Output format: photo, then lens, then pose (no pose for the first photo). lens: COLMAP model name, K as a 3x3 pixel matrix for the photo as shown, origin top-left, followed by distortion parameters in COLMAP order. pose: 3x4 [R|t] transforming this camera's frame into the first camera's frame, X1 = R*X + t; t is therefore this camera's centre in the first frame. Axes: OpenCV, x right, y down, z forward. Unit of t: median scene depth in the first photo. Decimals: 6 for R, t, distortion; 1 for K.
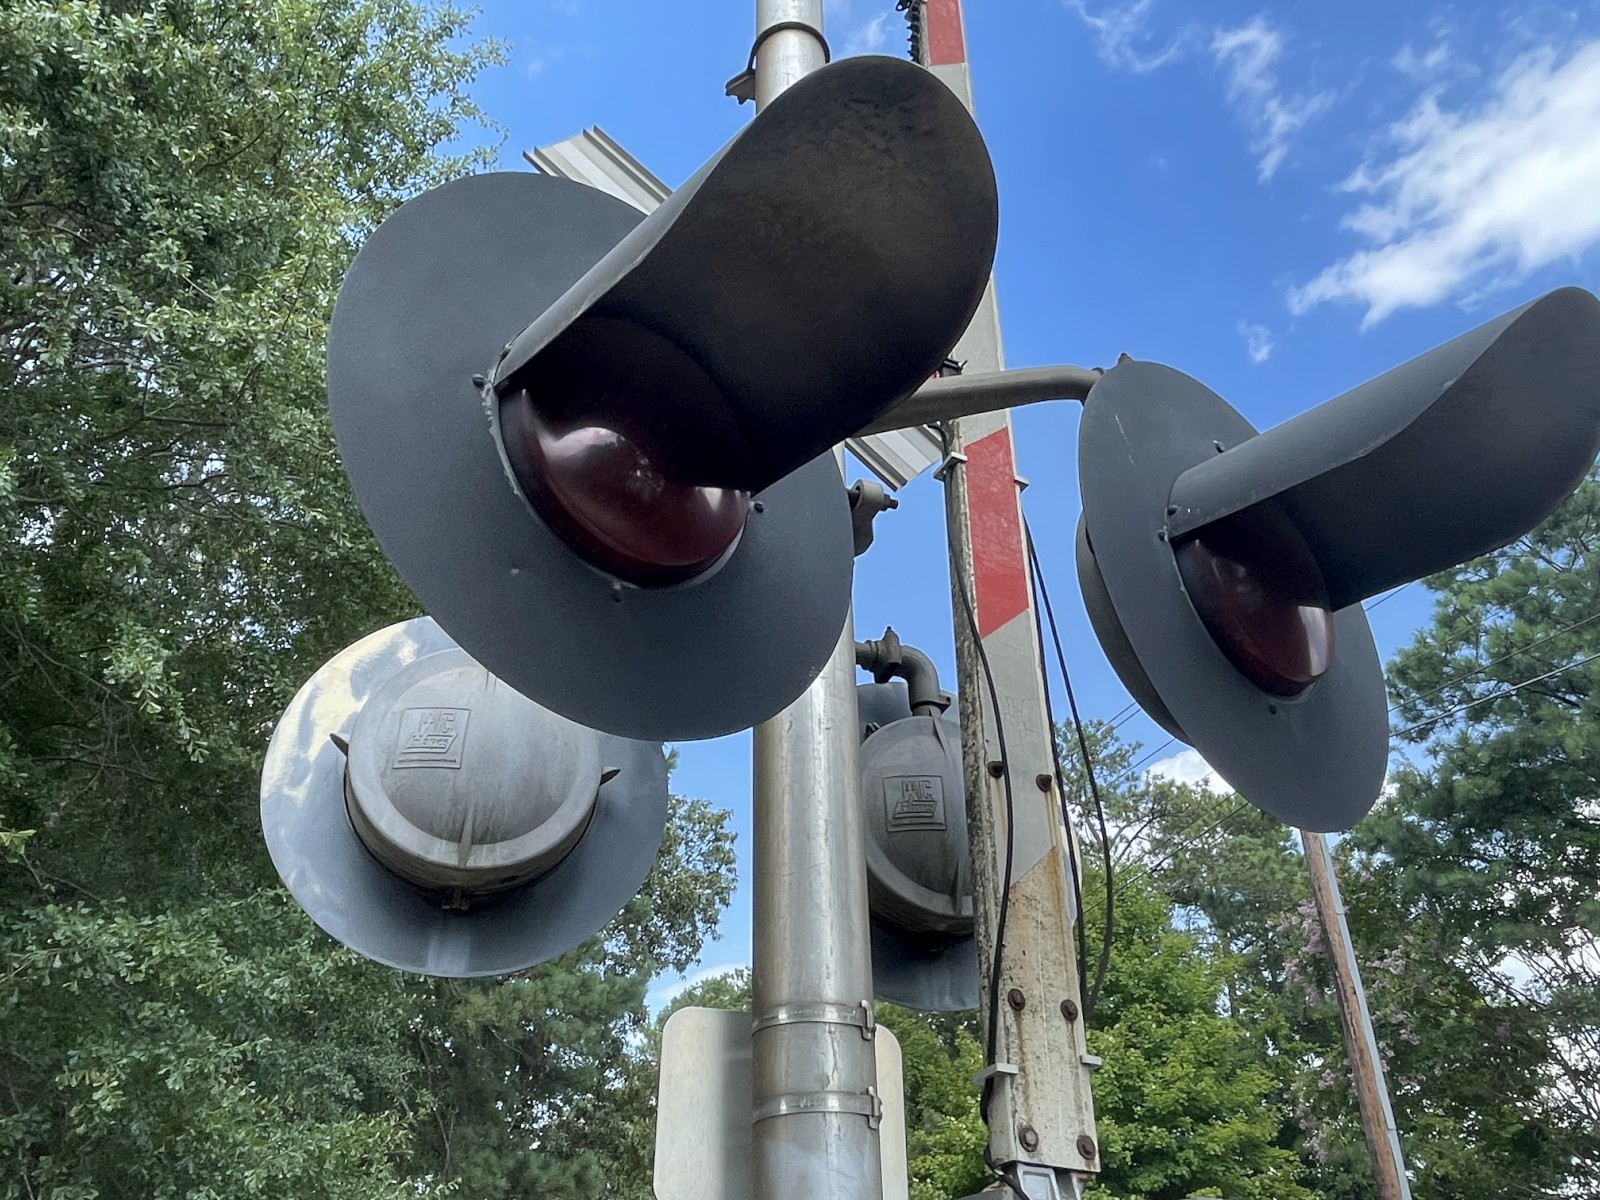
lens RADIAL K [[1231.7, 0, 801.4], [0, 1231.7, 601.2], [0, 0, 1]] dist [0.000535, 0.002164]
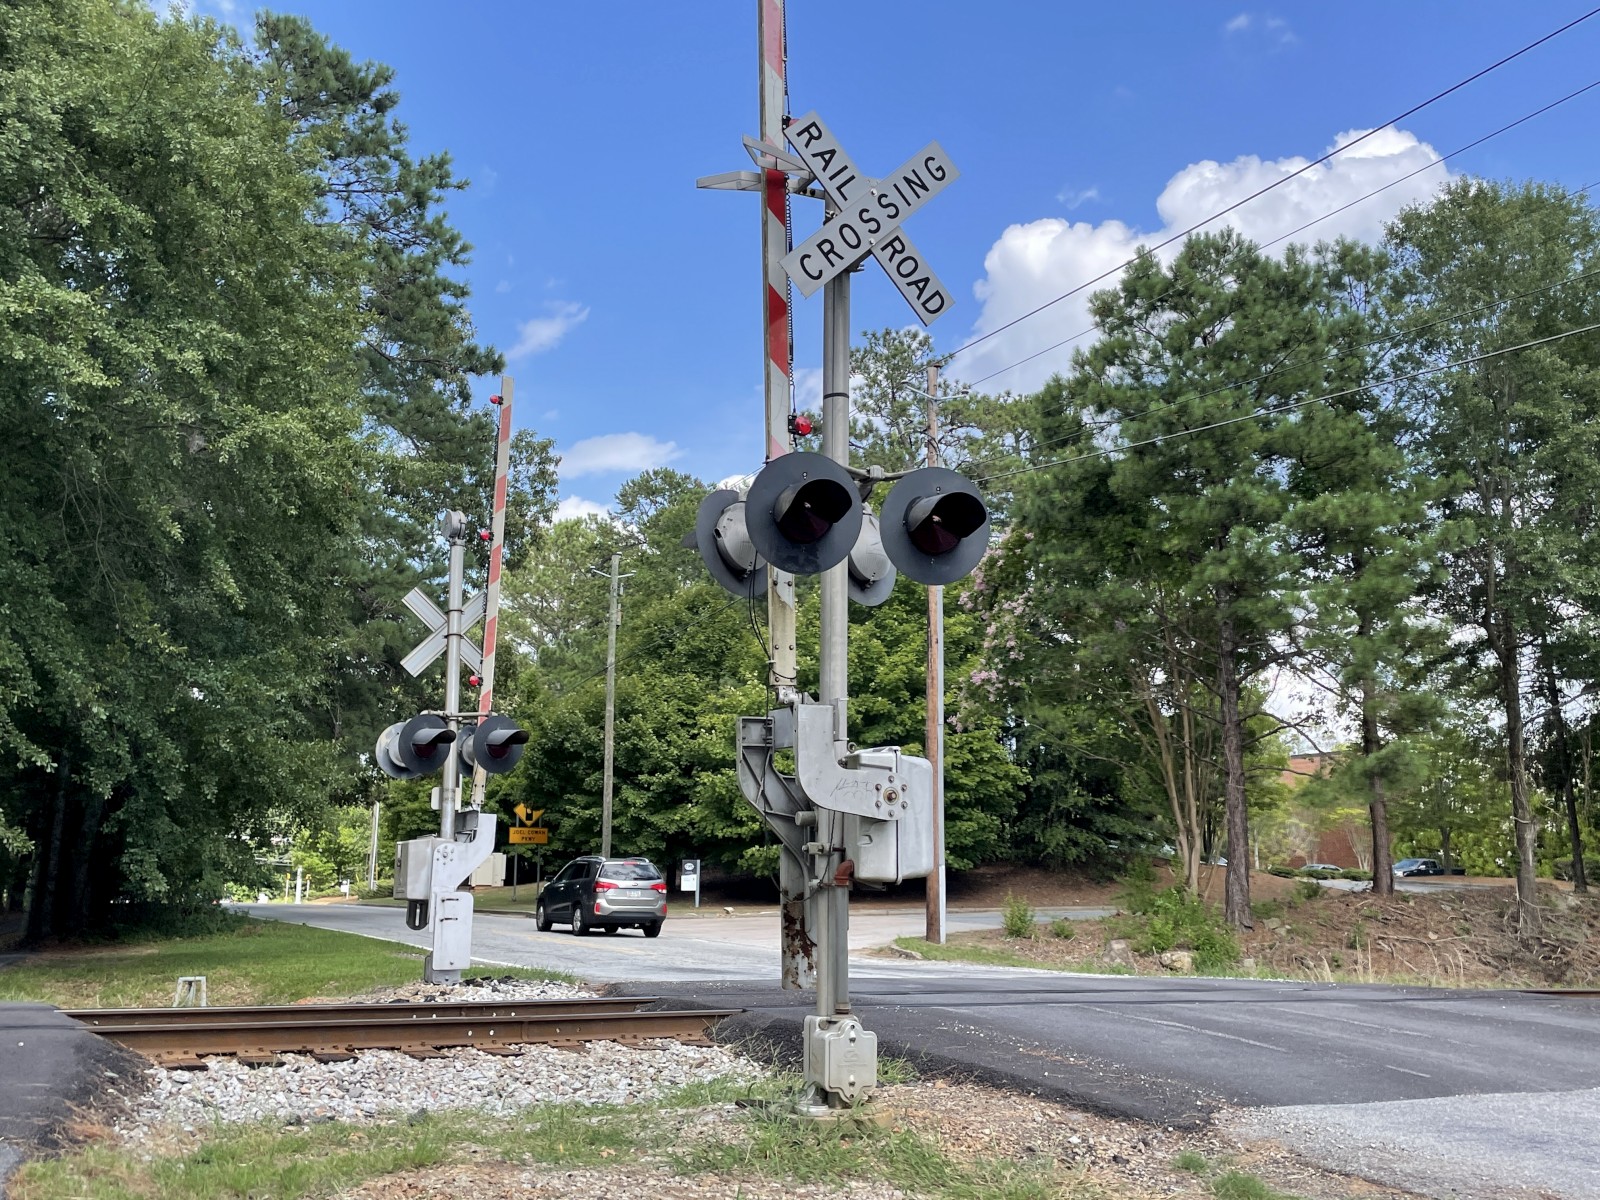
lens RADIAL K [[1484.8, 0, 799.7], [0, 1484.8, 600.2], [0, 0, 1]] dist [0.003216, 0.000000]
pose [[0.997155, 0.015978, 0.073668, 0.080809], [-0.042073, 0.928862, 0.368029, -0.236537], [-0.062547, -0.370081, 0.926892, -0.399184]]
